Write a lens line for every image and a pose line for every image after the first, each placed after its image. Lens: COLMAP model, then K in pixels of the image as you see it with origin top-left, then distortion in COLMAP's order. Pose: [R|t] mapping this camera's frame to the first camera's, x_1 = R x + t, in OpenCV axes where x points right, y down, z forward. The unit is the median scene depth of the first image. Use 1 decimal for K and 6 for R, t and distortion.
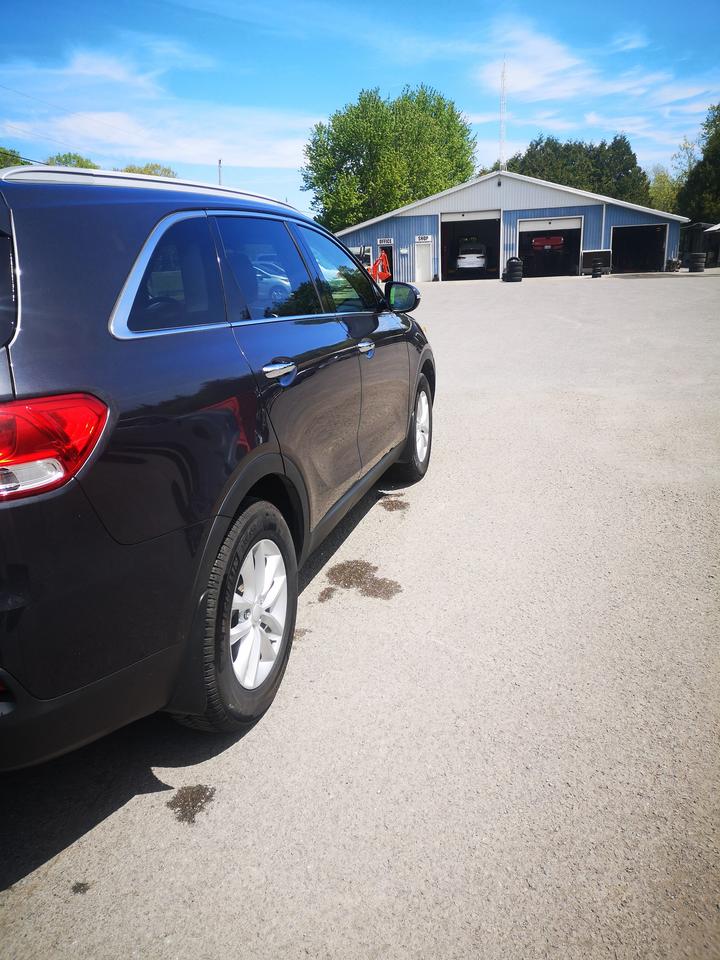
lens RADIAL K [[747.9, 0, 363.1], [0, 747.9, 482.6], [0, 0, 1]] dist [0.025688, -0.004411]
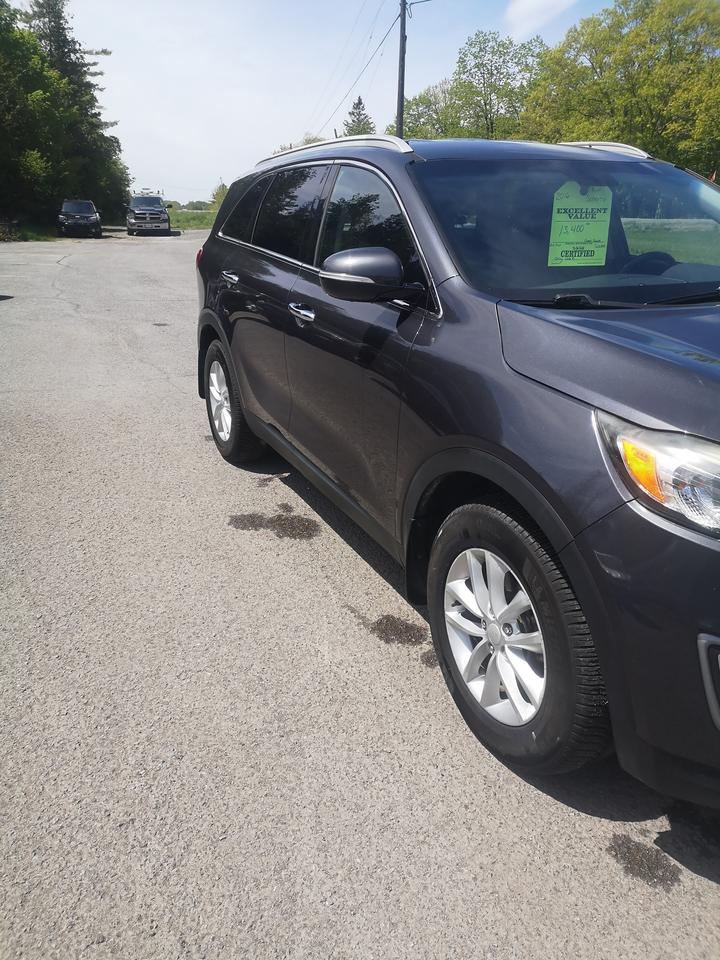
lens RADIAL K [[755.1, 0, 360.0], [0, 755.1, 480.0], [0, 0, 1]] dist [0.030812, 0.007267]
pose [[-0.753176, 0.262952, -0.602978, 0.540210], [-0.177024, 0.801797, 0.570775, -0.552132], [0.633552, 0.536636, -0.557345, 1.667683]]
